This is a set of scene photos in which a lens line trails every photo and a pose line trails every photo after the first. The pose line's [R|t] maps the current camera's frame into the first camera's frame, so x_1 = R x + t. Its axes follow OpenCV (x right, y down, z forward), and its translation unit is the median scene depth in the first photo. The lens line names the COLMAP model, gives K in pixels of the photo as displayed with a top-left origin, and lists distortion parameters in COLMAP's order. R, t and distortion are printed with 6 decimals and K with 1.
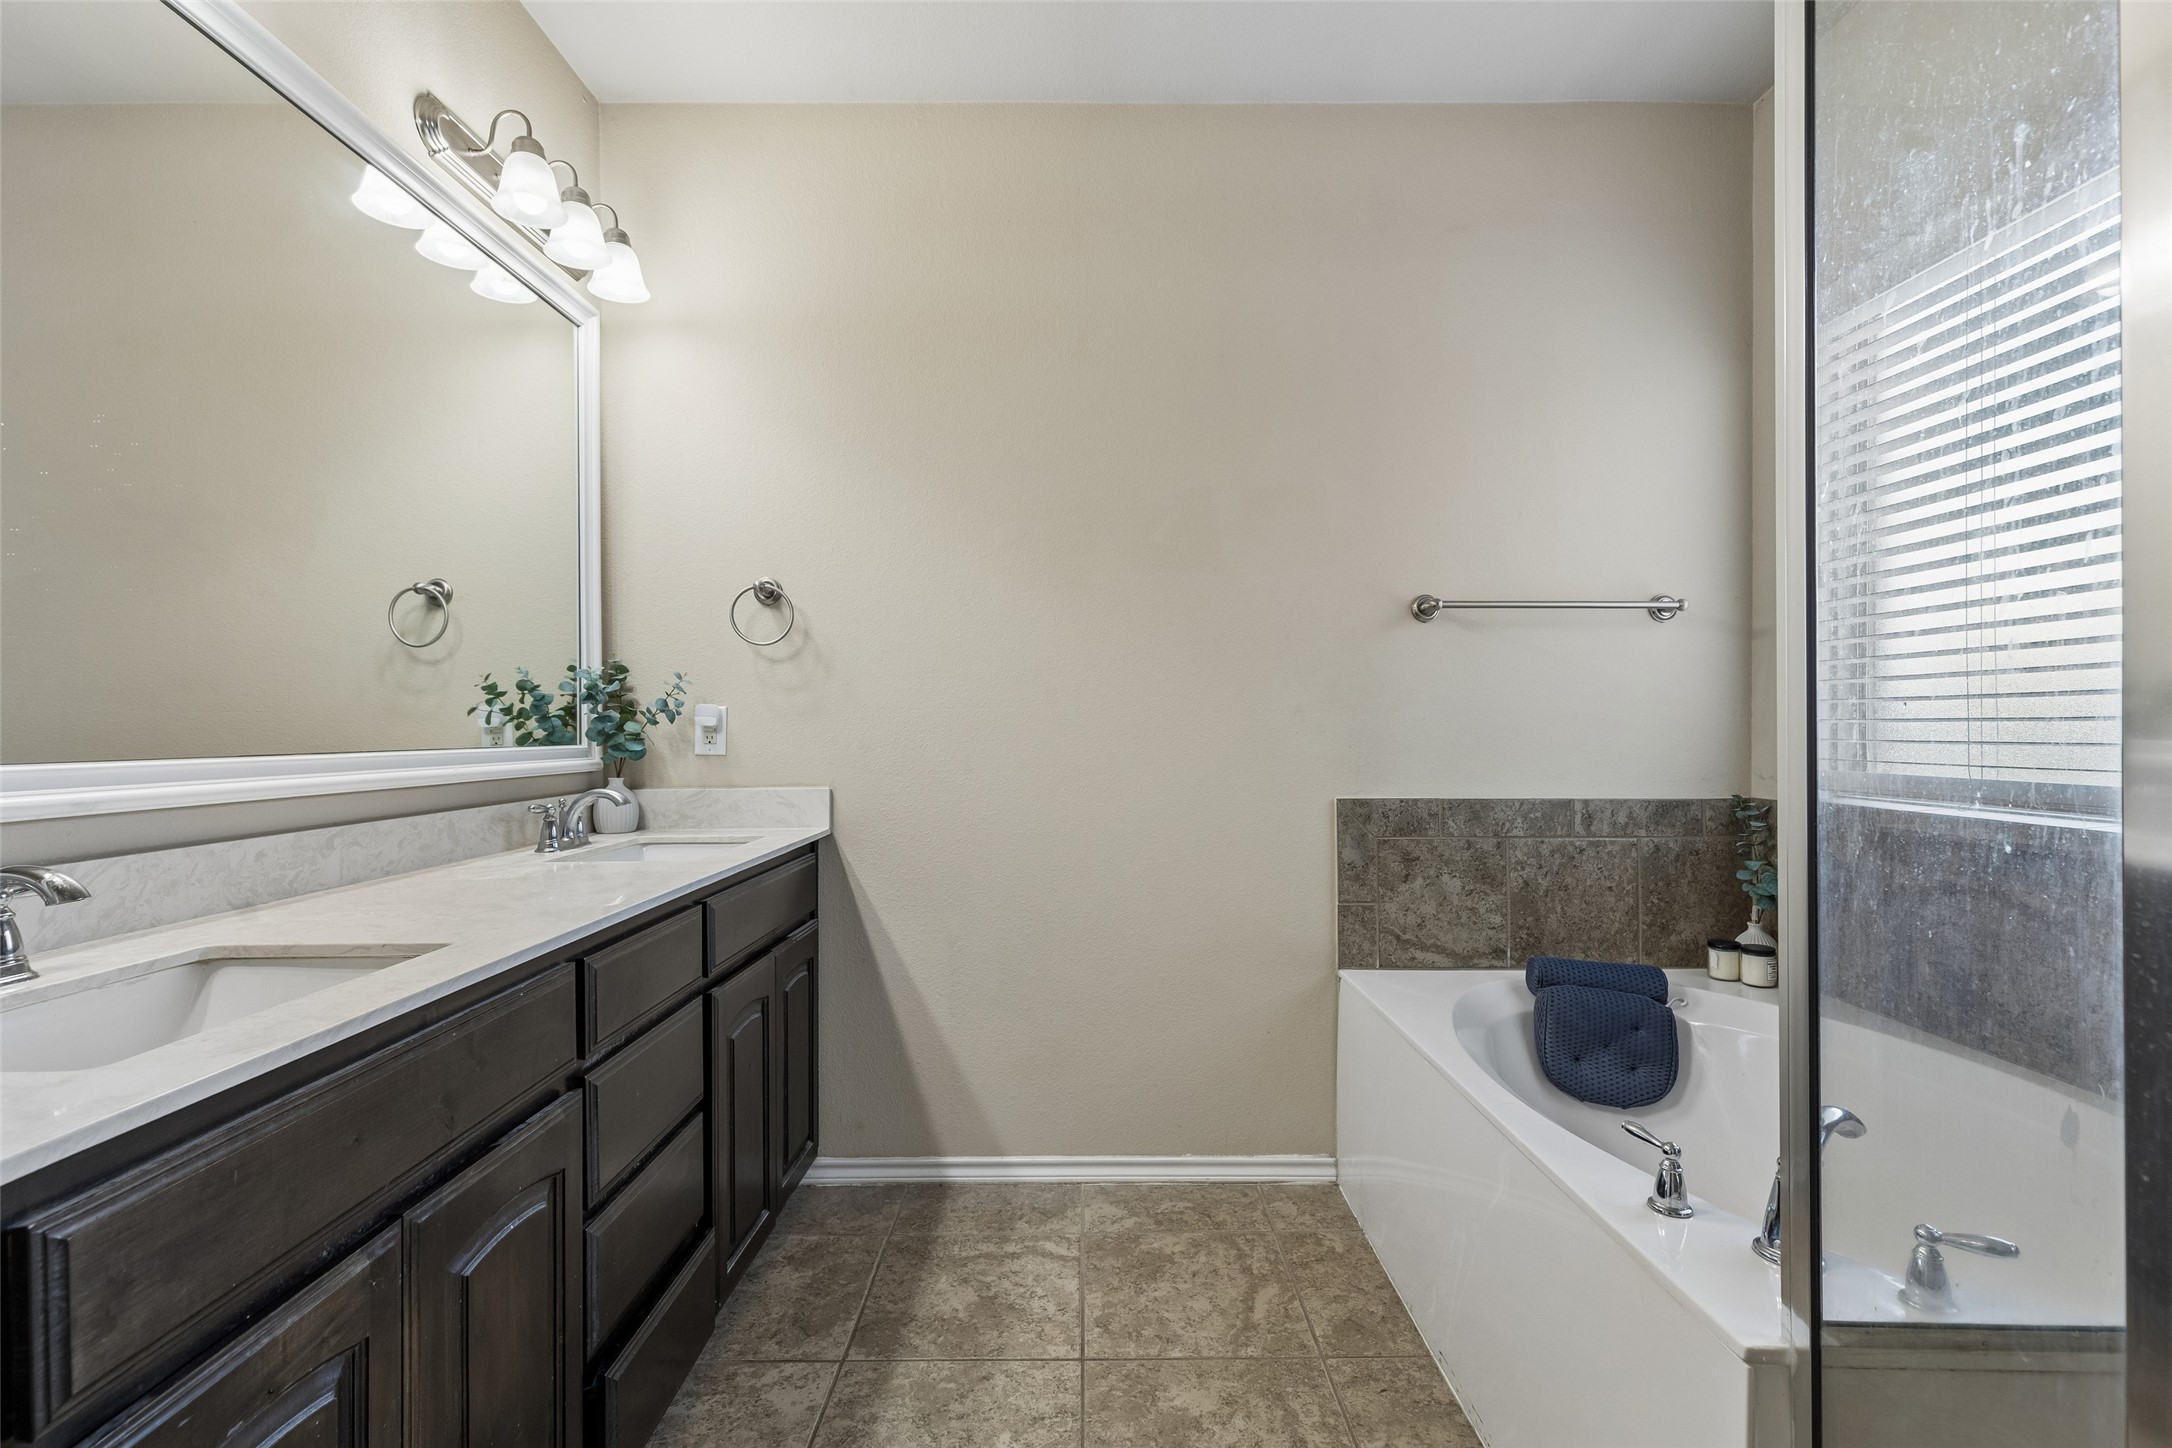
lens RADIAL K [[985.4, 0, 1090.8], [0, 985.4, 725.7], [0, 0, 1]] dist [0.007354, -0.000744]
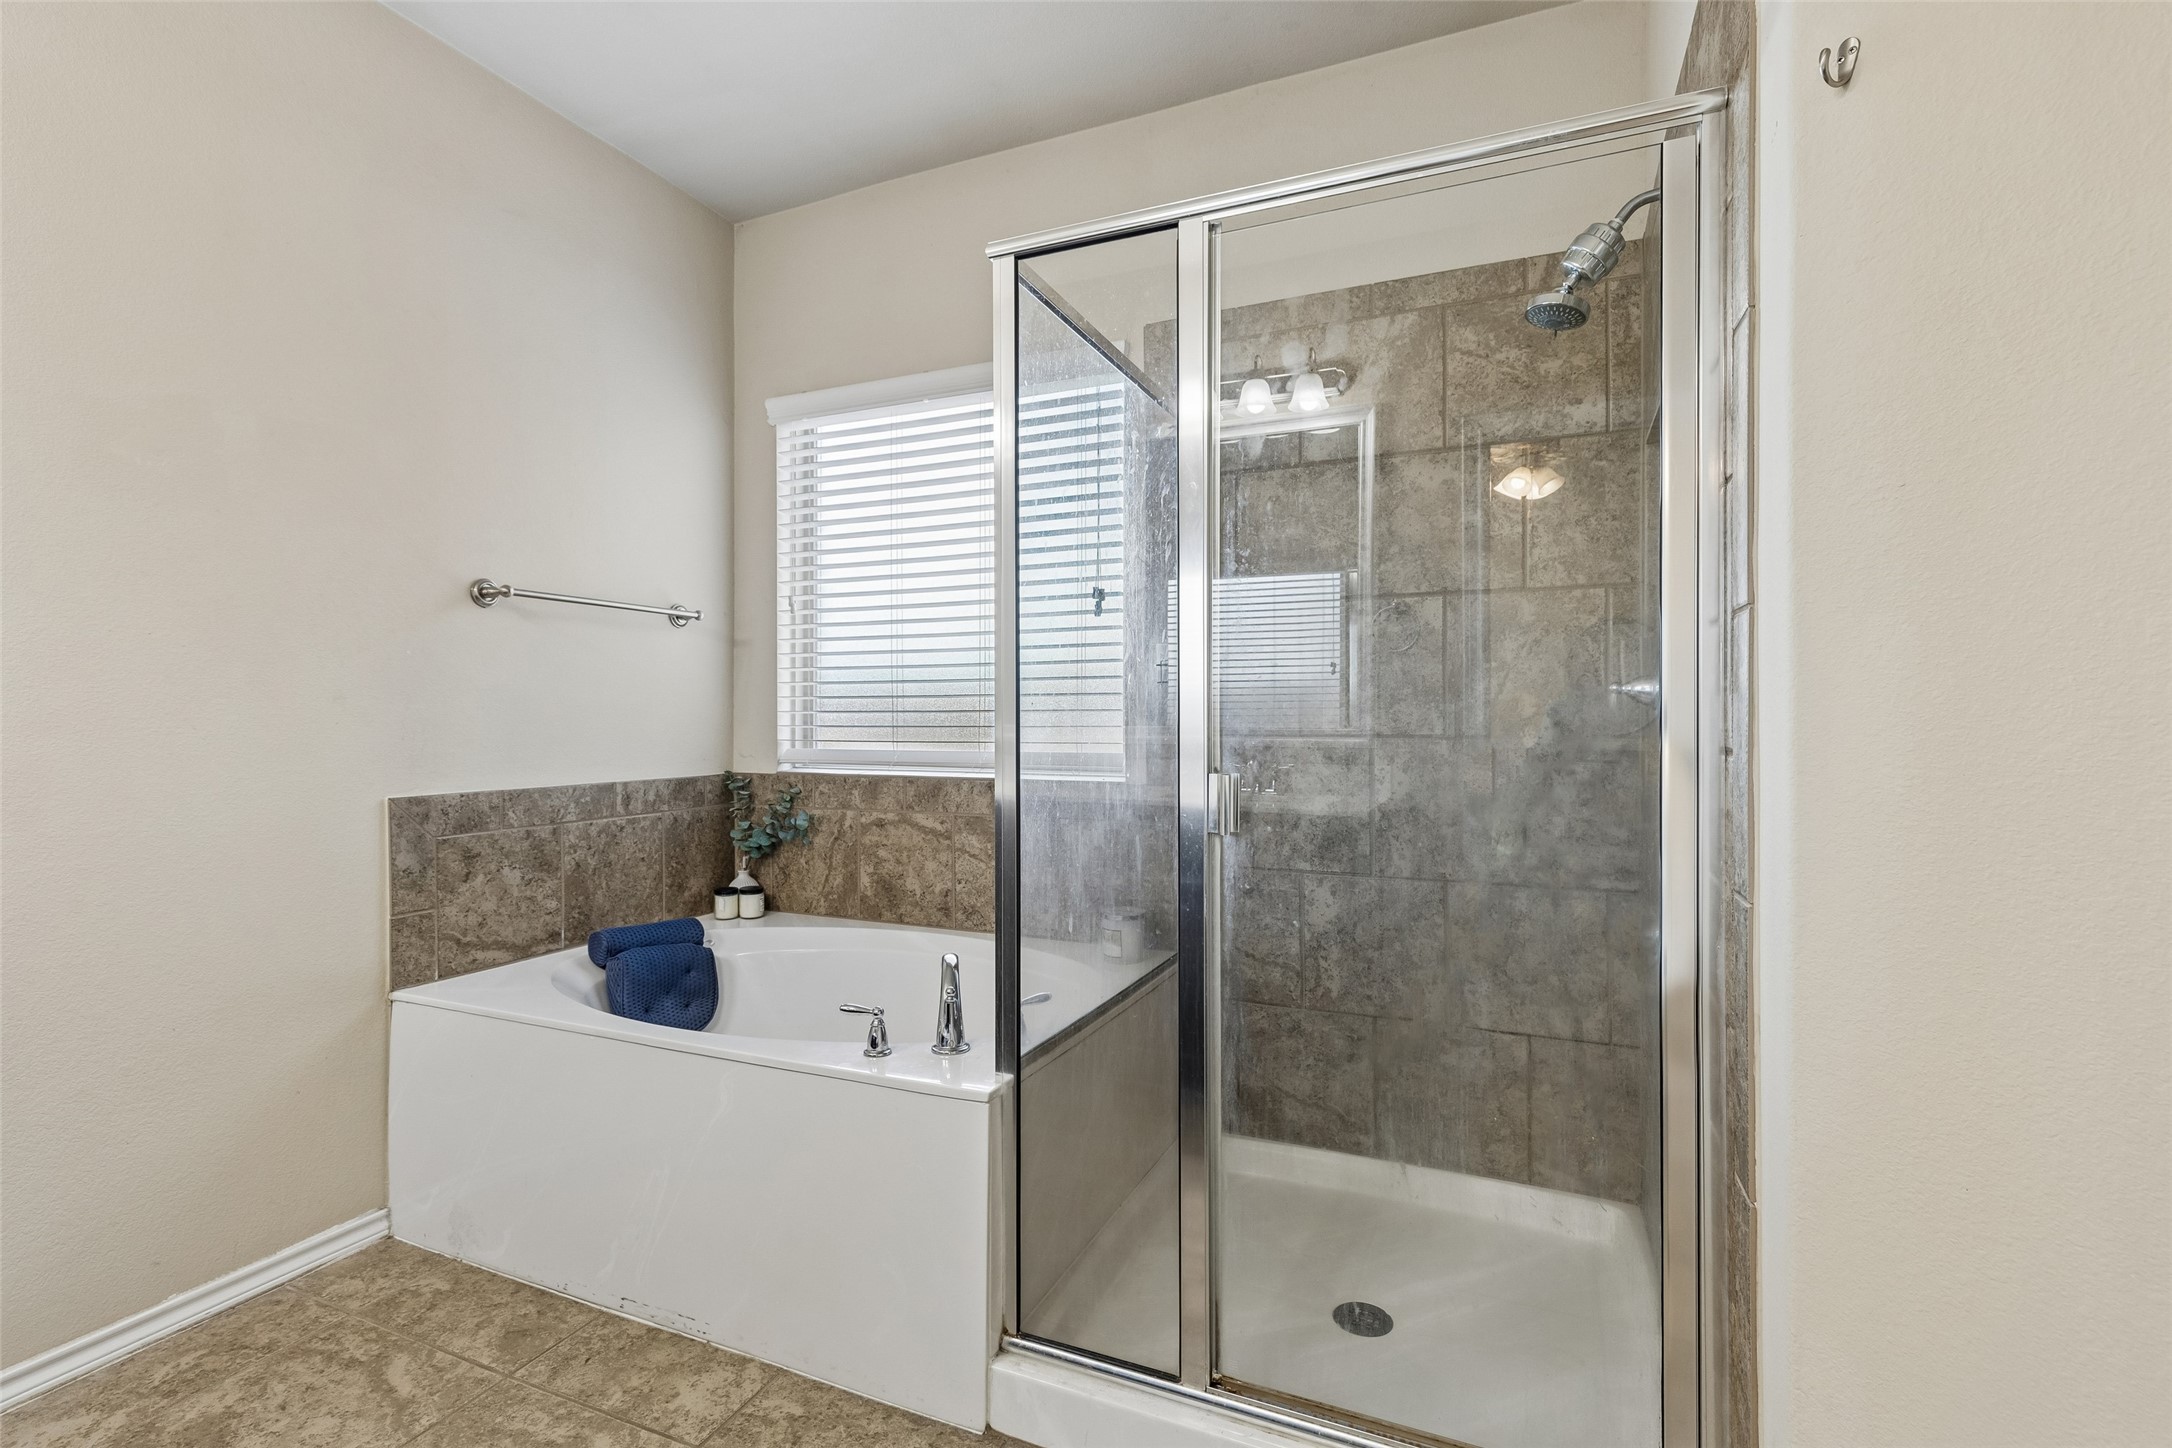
lens RADIAL K [[985.4, 0, 1087.0], [0, 985.4, 720.0], [0, 0, 1]] dist [0.007354, -0.000744]
pose [[0.411762, -0.003842, 0.911283, -0.314541], [0.001077, 0.999992, 0.003729, 0.001544], [-0.911291, -0.000554, 0.411763, 0.074887]]
